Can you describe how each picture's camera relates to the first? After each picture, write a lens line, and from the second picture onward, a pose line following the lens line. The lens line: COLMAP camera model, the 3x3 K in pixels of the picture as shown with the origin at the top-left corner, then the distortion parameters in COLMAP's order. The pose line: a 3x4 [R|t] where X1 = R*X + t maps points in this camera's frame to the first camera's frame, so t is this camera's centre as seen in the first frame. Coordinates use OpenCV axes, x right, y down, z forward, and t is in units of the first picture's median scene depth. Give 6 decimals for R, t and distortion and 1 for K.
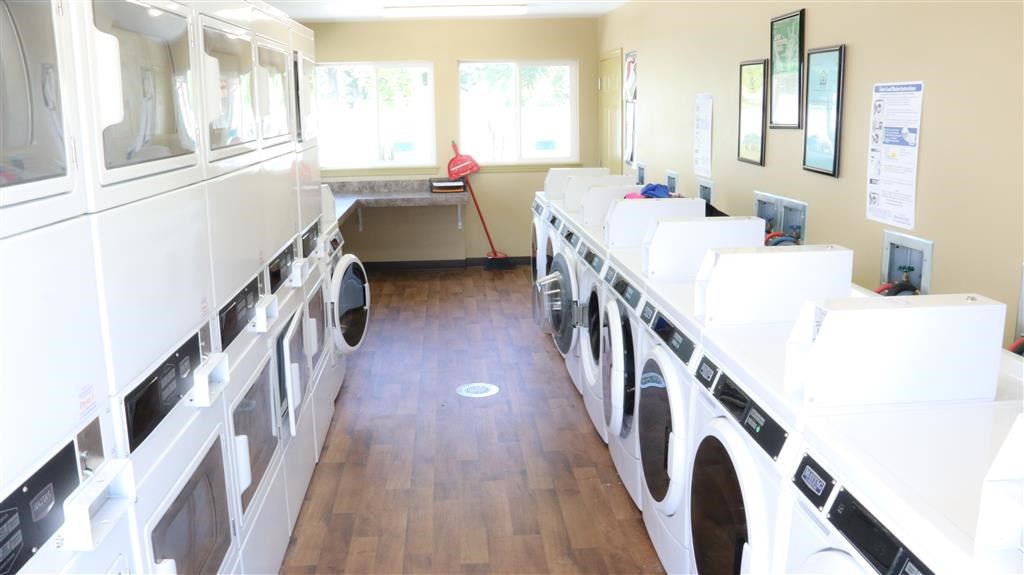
lens RADIAL K [[853.6, 0, 512.0], [0, 853.6, 287.5], [0, 0, 1]] dist [-0.182789, 0.155631]
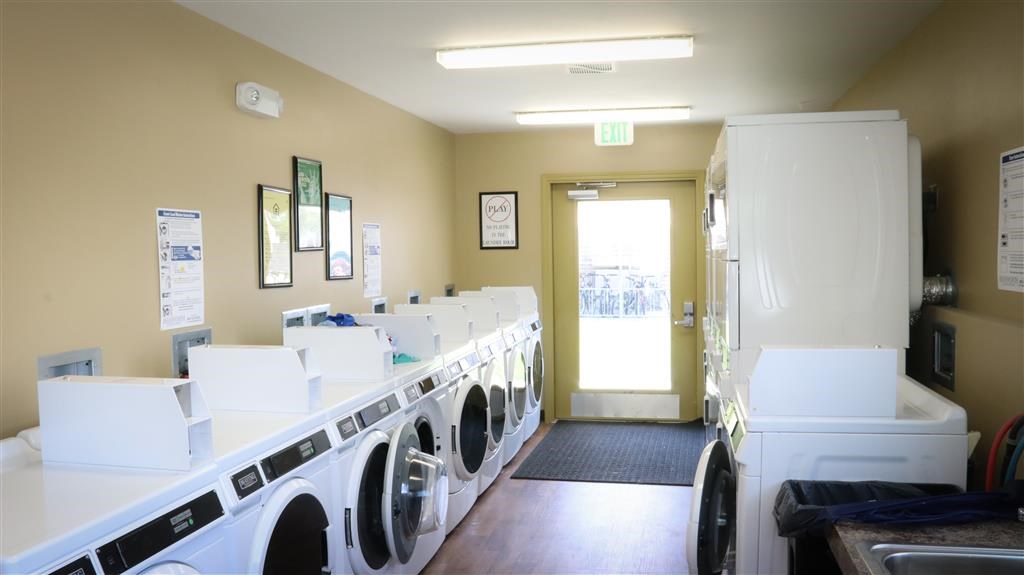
lens RADIAL K [[853.6, 0, 512.0], [0, 853.6, 287.5], [0, 0, 1]] dist [-0.182789, 0.155631]
pose [[-0.961971, 0.013364, 0.272824, -0.248472], [0.080282, 0.968522, 0.235628, -0.286506], [-0.261087, 0.248570, -0.932763, 1.509397]]
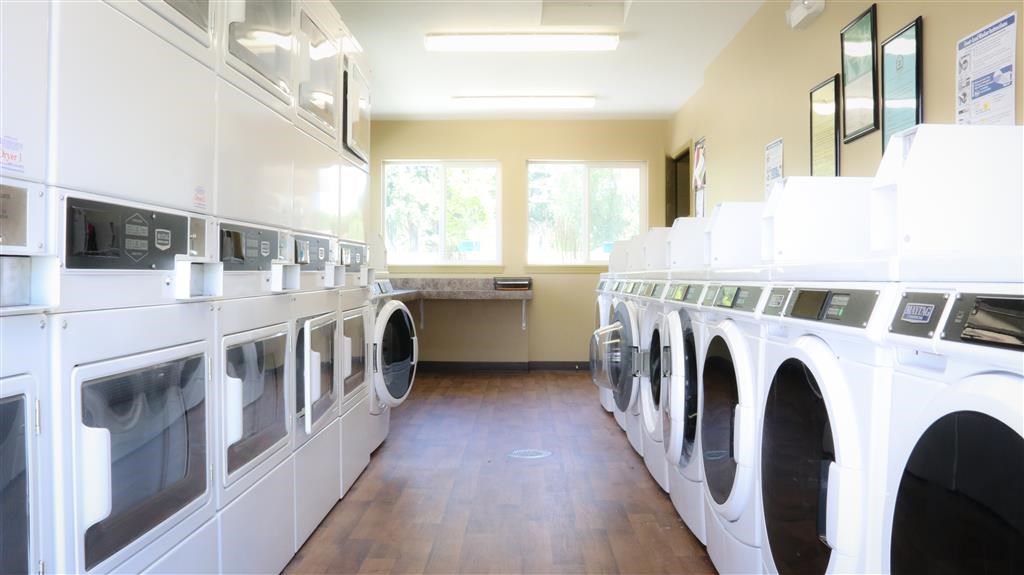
lens RADIAL K [[853.6, 0, 512.0], [0, 853.6, 287.5], [0, 0, 1]] dist [-0.182789, 0.155631]
pose [[0.995791, 0.019166, -0.089630, 0.027518], [-0.035894, 0.981333, -0.188938, 0.161109], [0.084336, 0.191360, 0.977890, 0.102212]]
